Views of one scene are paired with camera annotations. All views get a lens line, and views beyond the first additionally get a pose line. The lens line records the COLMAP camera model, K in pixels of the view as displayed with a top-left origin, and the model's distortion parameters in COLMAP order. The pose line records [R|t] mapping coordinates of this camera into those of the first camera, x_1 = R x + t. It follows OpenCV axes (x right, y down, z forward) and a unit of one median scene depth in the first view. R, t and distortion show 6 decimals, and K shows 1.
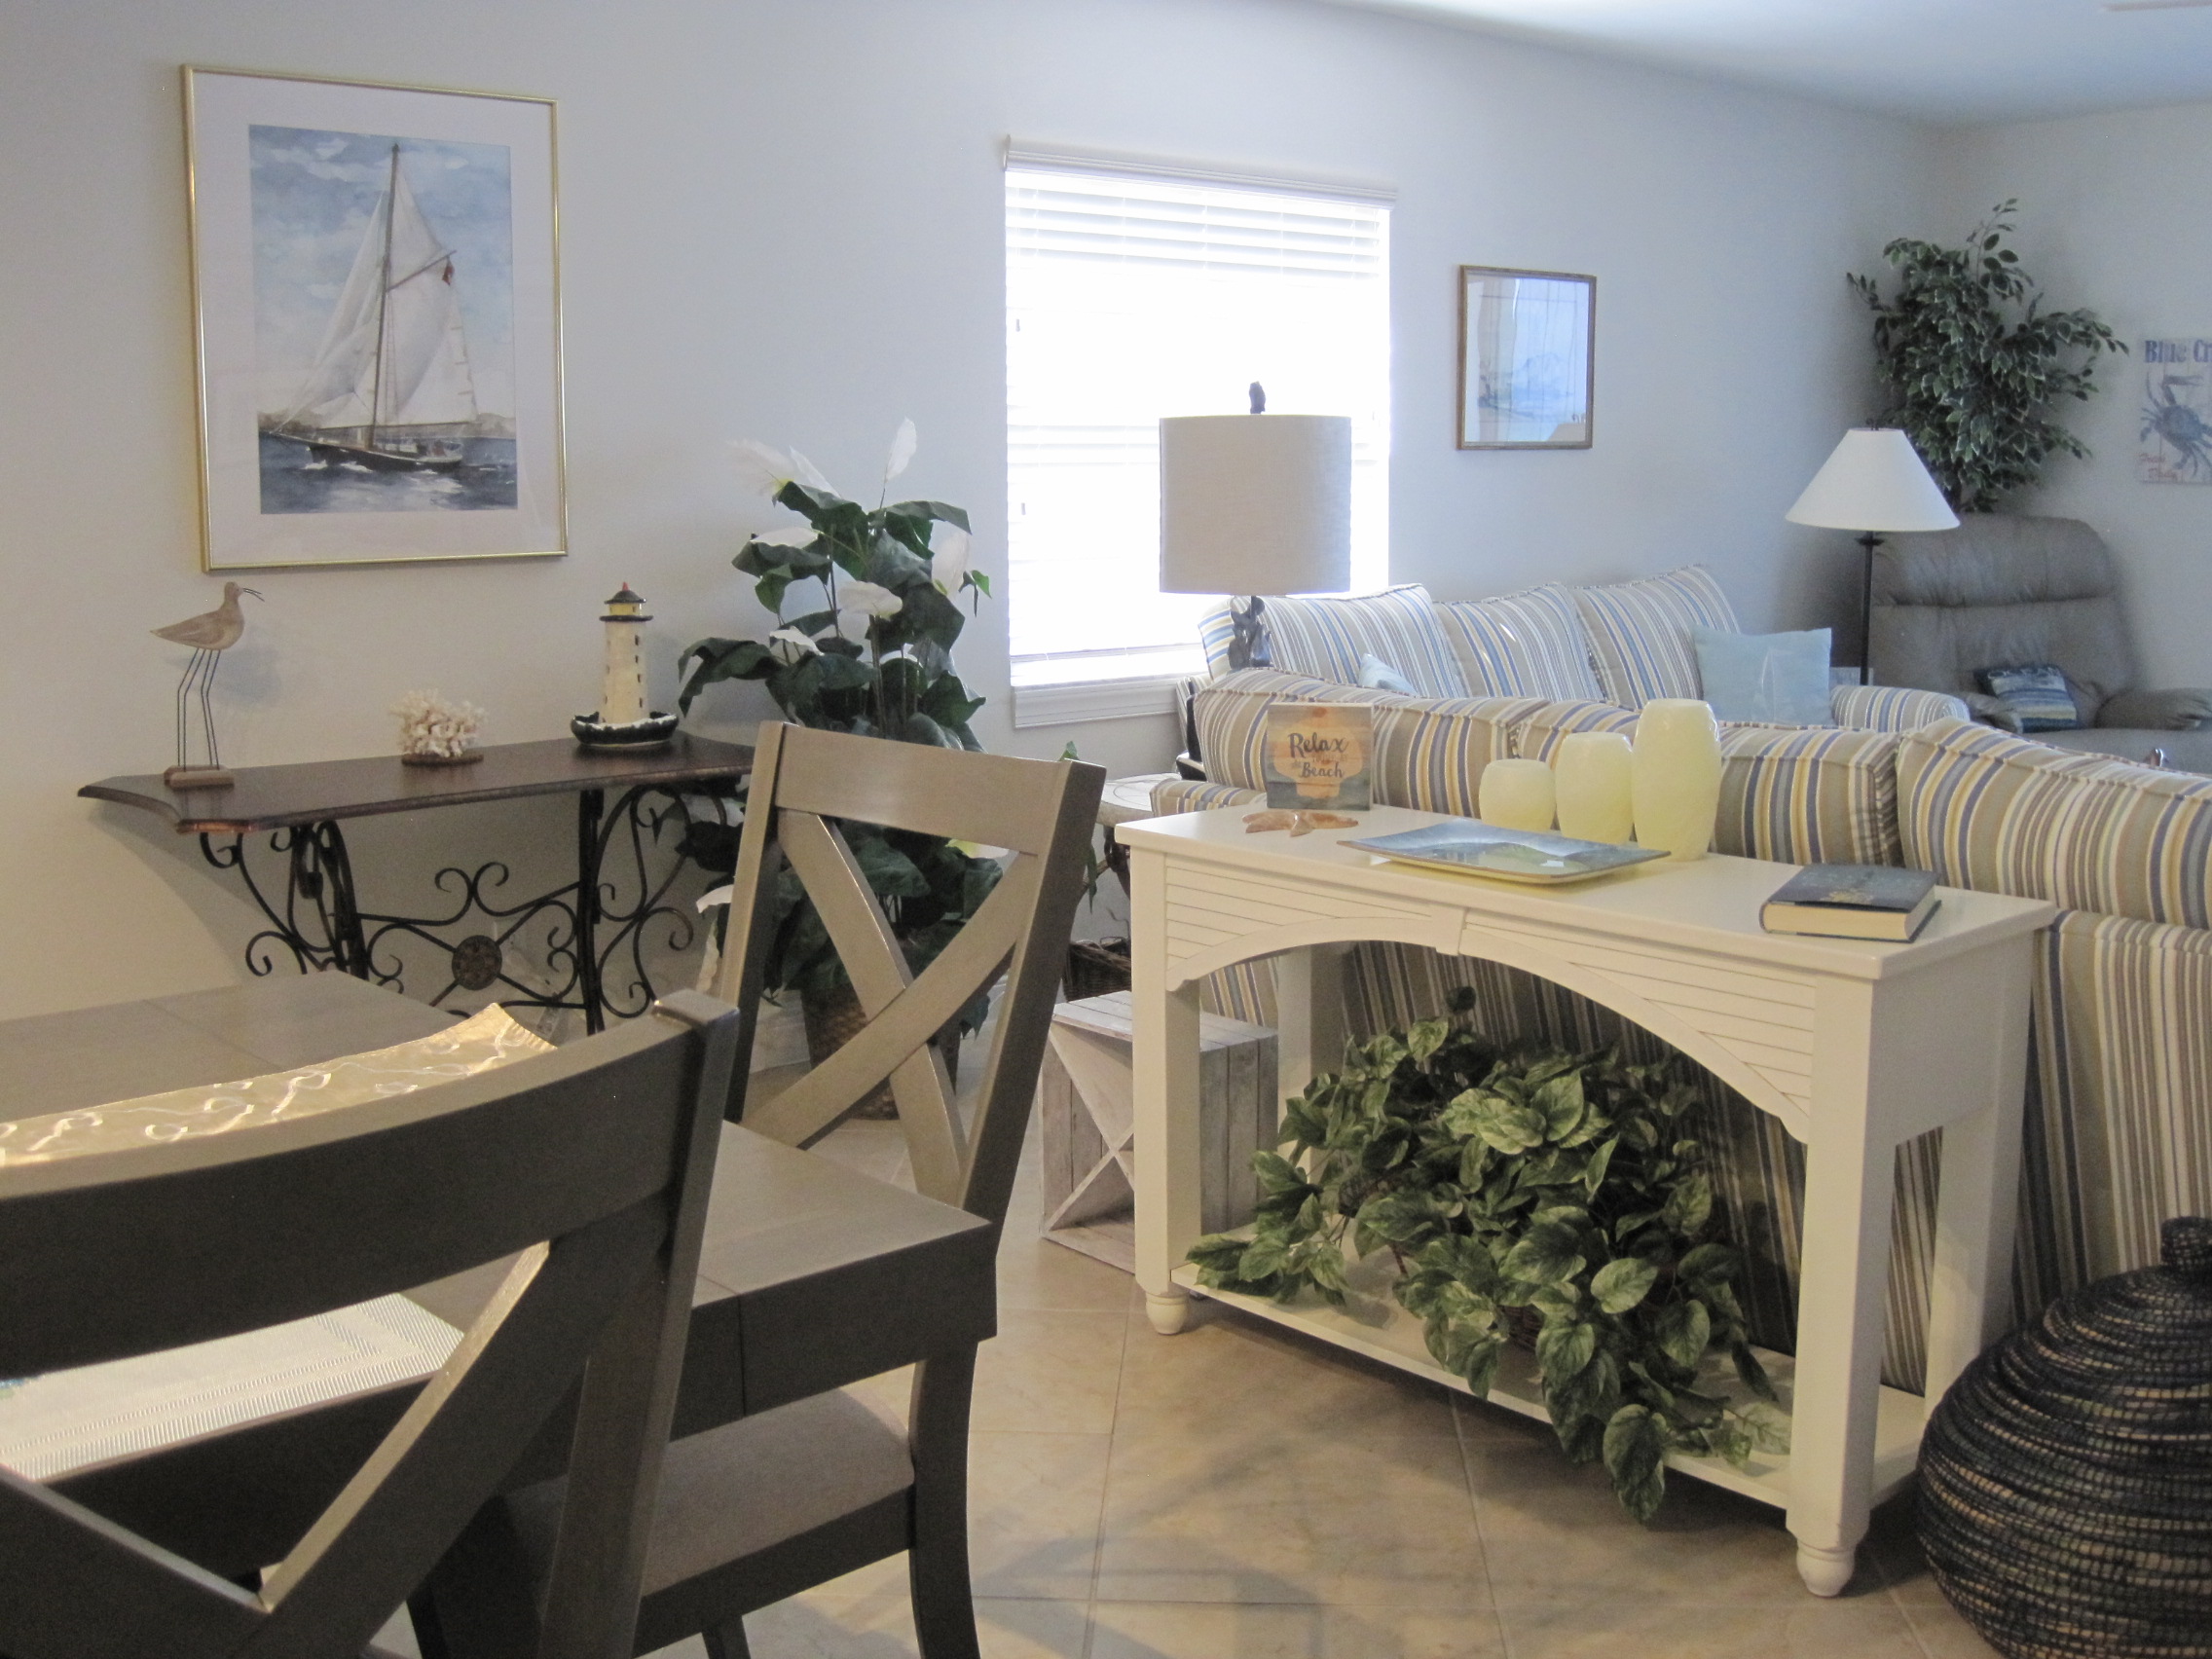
lens RADIAL K [[2272.9, 0, 1120.2], [0, 2272.9, 827.1], [0, 0, 1]] dist [-0.183011, 0.157103]
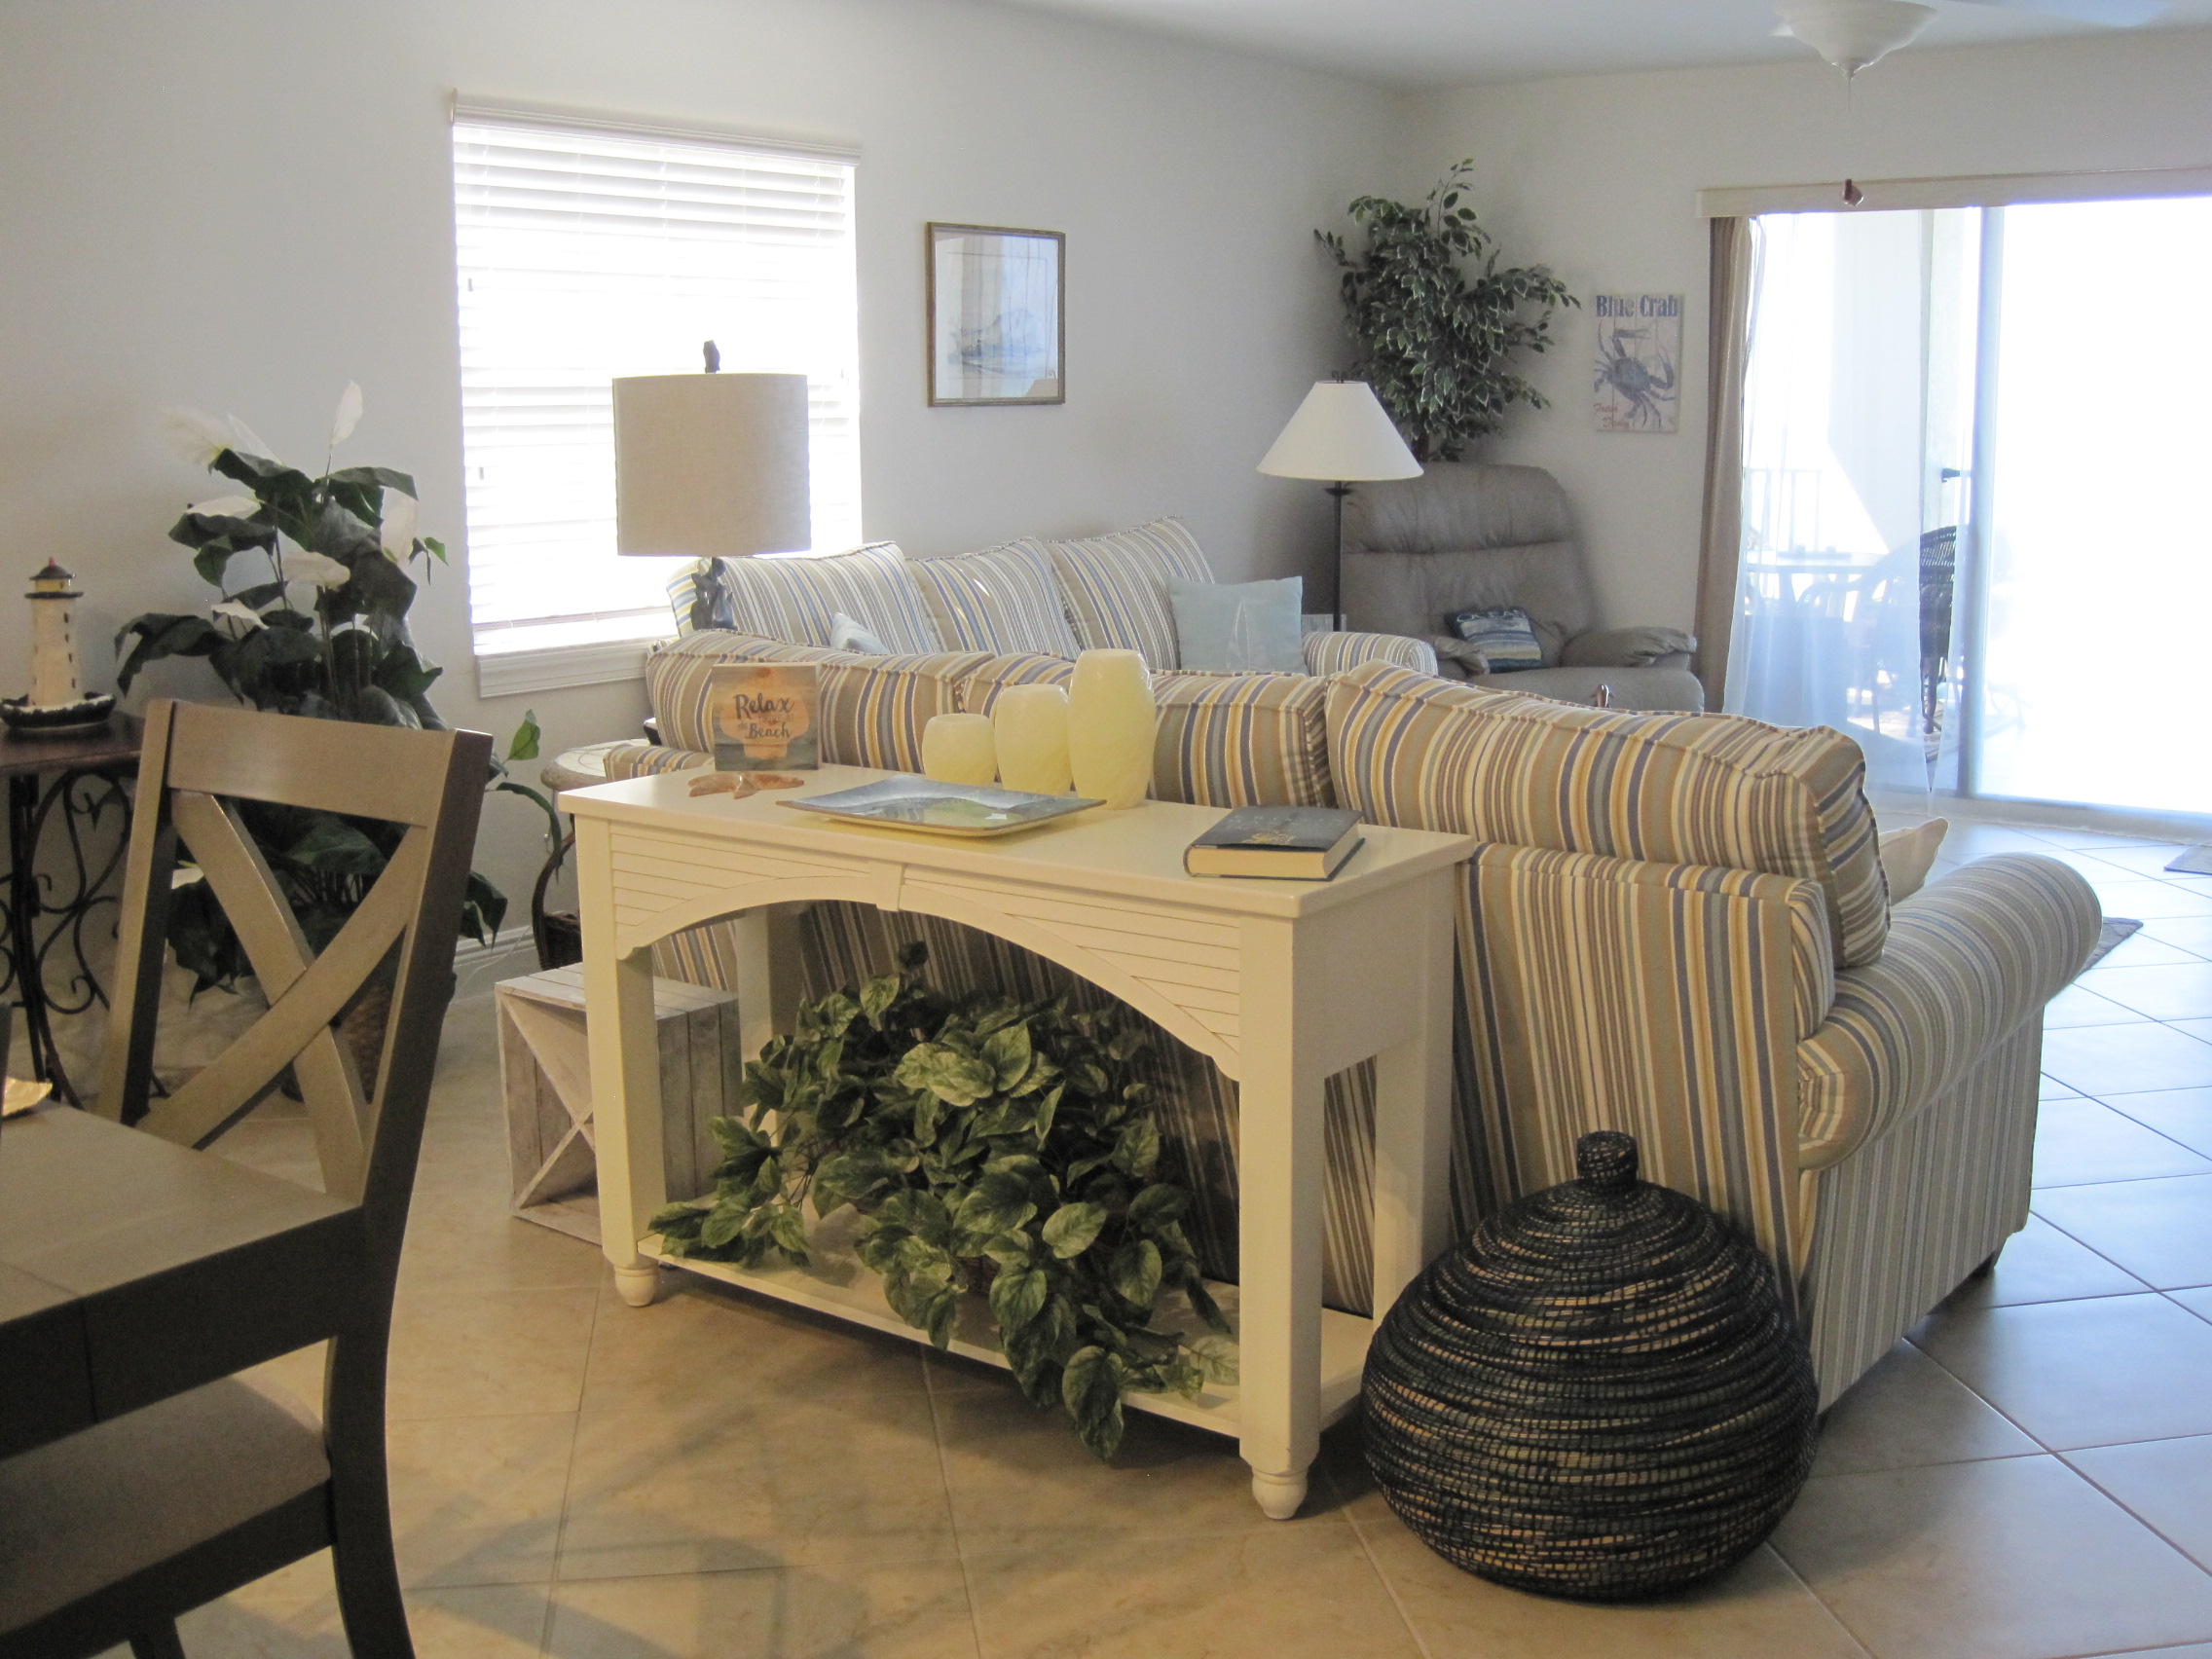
lens RADIAL K [[2272.9, 0, 1120.2], [0, 2272.9, 827.1], [0, 0, 1]] dist [-0.183011, 0.157103]
pose [[0.977502, -0.038233, 0.207434, 0.027050], [0.034496, 0.999171, 0.021601, 0.000822], [-0.208088, -0.013960, 0.978011, -0.001672]]
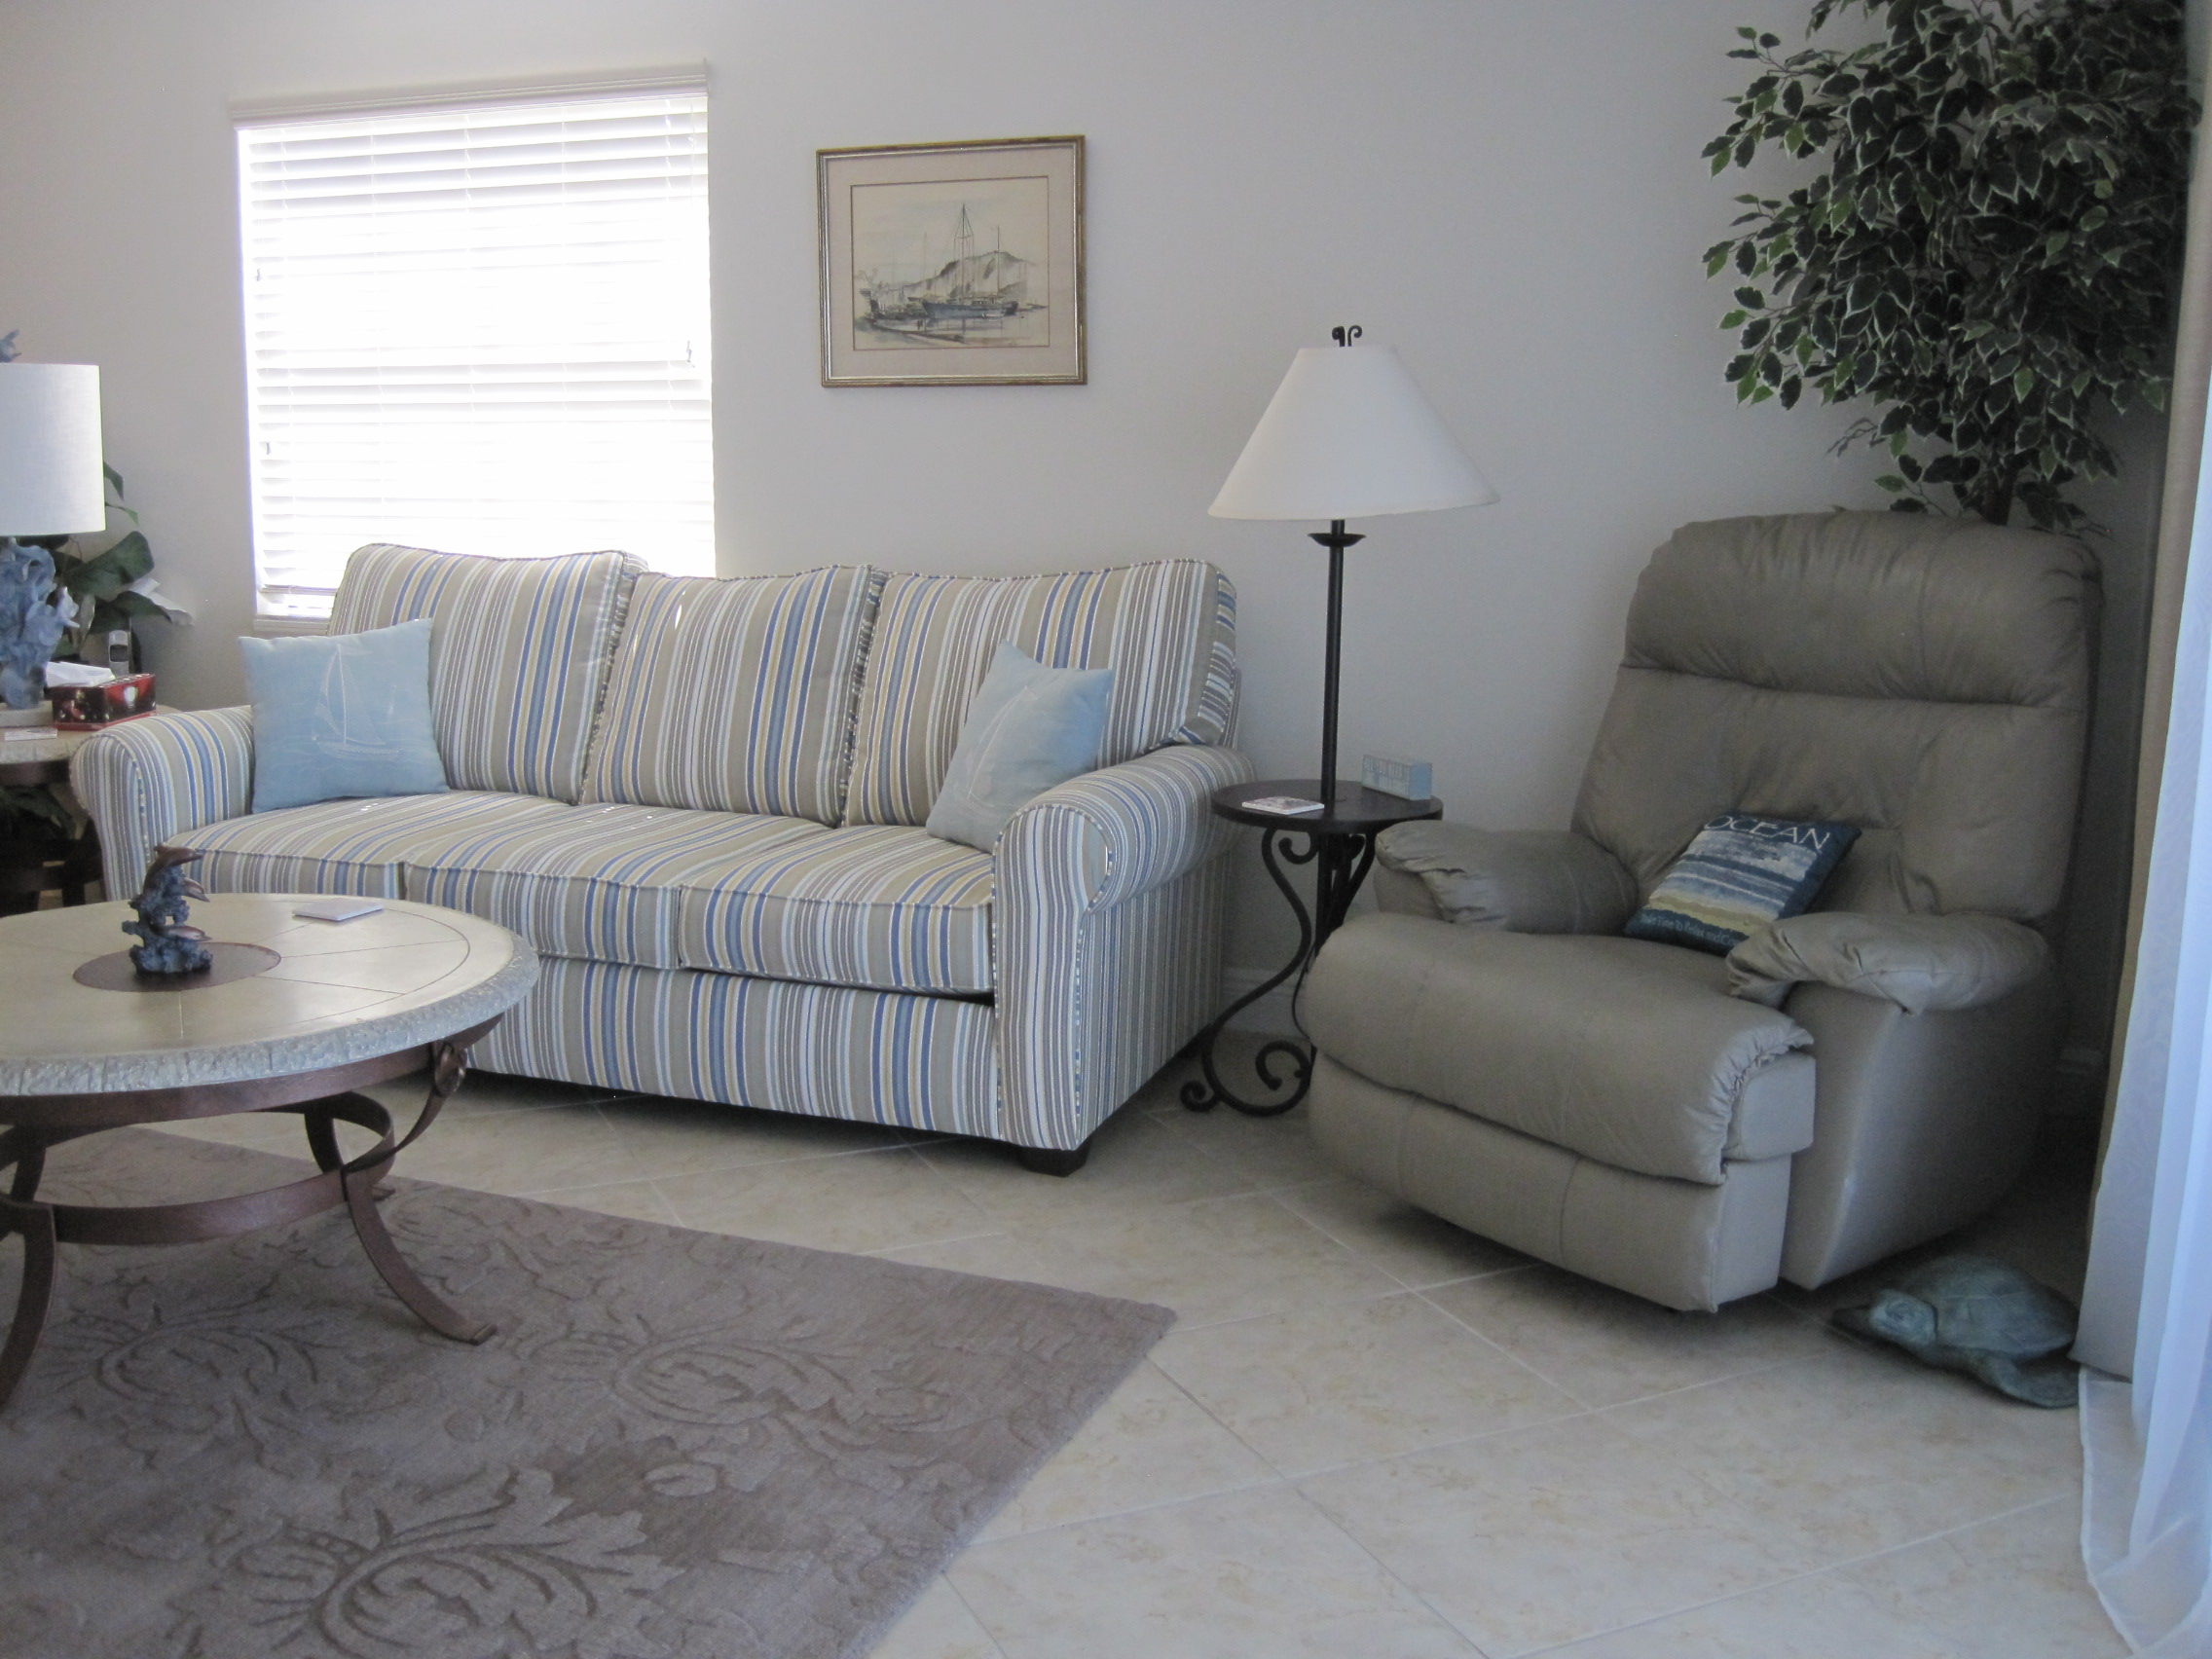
lens RADIAL K [[2299.5, 0, 1108.9], [0, 2299.5, 792.9], [0, 0, 1]] dist [-0.194059, 0.165596]
pose [[0.464648, 0.158053, -0.871276, 1.383994], [-0.152406, 0.983533, 0.097140, -0.185286], [0.872281, 0.087652, 0.481084, 1.101391]]
